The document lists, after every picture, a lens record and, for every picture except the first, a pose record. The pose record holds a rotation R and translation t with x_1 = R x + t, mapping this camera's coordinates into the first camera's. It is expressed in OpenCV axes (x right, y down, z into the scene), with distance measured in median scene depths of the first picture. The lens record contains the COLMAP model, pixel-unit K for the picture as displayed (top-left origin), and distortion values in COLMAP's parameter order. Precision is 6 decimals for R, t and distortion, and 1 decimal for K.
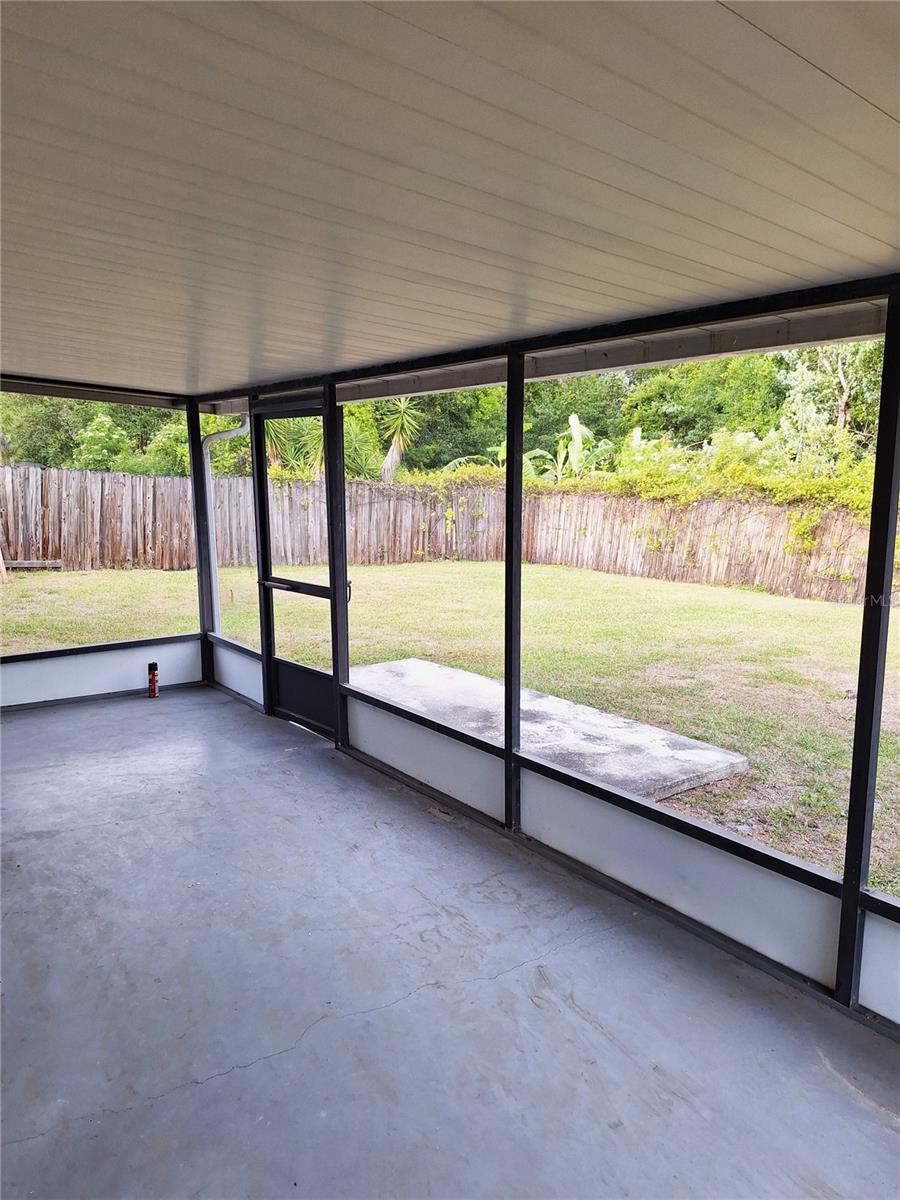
lens RADIAL K [[825.5, 0, 461.0], [0, 825.5, 604.2], [0, 0, 1]] dist [0.080524, -0.077048]
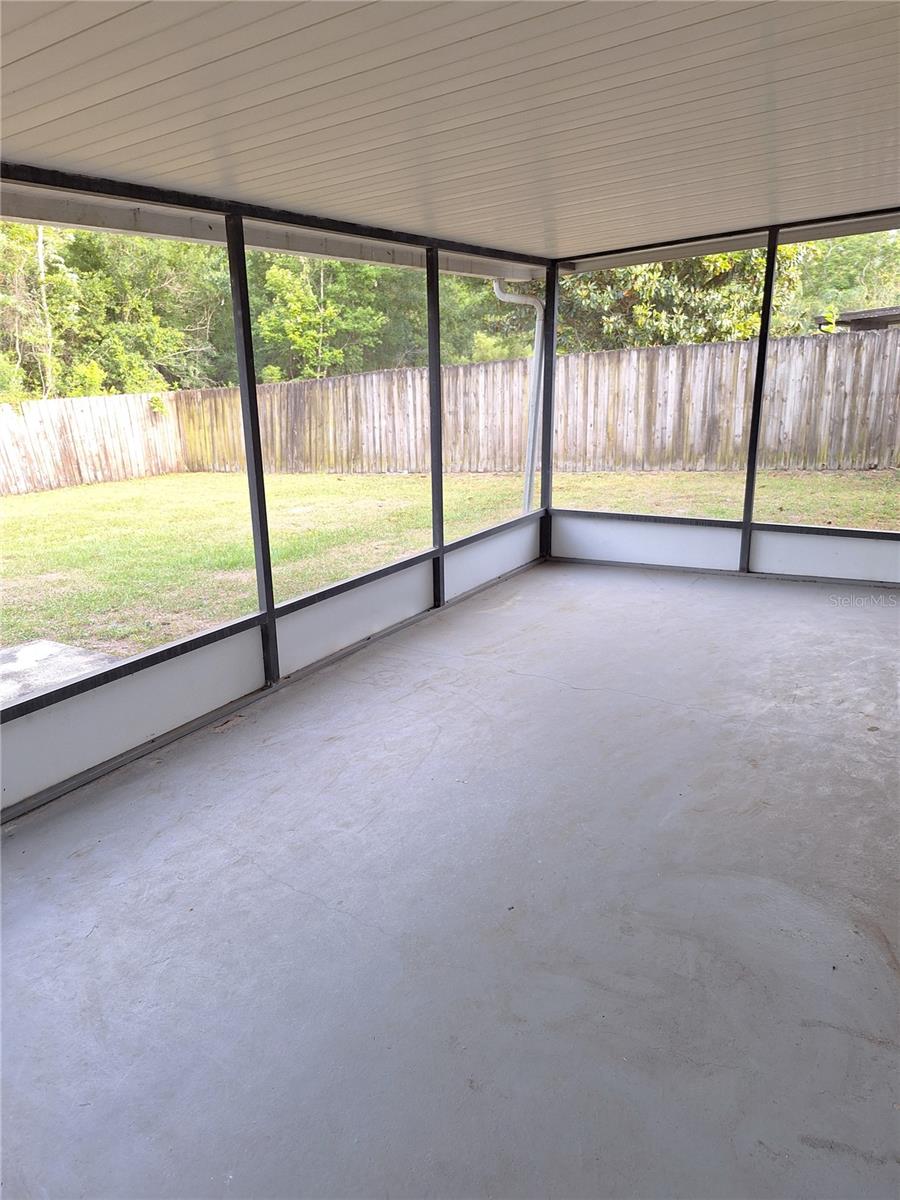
lens RADIAL K [[846.2, 0, 450.4], [0, 846.2, 610.3], [0, 0, 1]] dist [0.066726, -0.083224]
pose [[-0.345307, -0.264357, 0.900488, -1.069046], [0.169219, 0.926243, 0.336808, -0.161780], [-0.923108, 0.268682, -0.275104, 1.155530]]
